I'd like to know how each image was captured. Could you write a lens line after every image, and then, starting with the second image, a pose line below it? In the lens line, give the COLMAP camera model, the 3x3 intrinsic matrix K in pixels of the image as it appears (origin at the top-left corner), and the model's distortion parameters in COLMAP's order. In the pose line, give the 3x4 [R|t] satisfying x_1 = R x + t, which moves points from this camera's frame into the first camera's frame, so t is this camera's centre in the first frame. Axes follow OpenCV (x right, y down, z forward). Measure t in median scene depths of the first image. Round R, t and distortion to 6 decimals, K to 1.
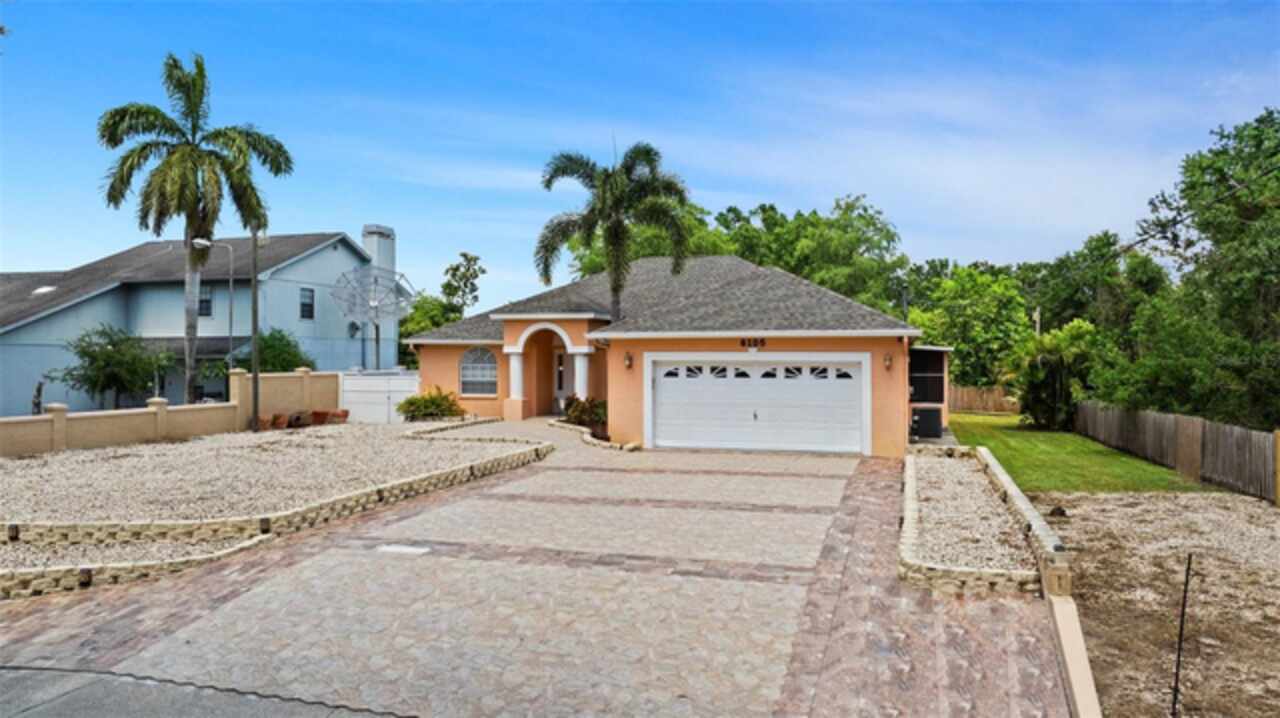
lens RADIAL K [[903.1, 0, 637.7], [0, 903.1, 358.7], [0, 0, 1]] dist [-0.034795, 0.032132]
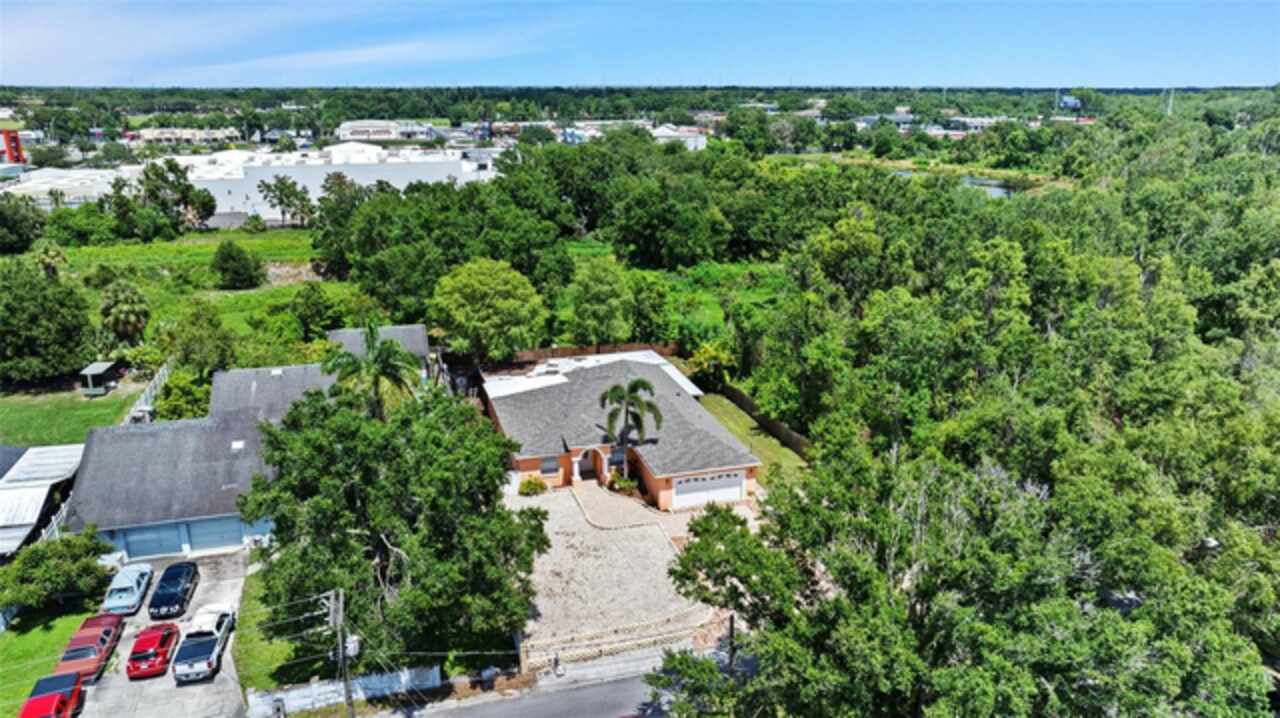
lens RADIAL K [[903.1, 0, 647.9], [0, 903.1, 359.0], [0, 0, 1]] dist [-0.034795, 0.032132]
pose [[0.832247, -0.156286, 0.531921, -1.240881], [-0.005282, 0.957165, 0.289493, -0.975915], [-0.554381, -0.243739, 0.795772, -0.911110]]
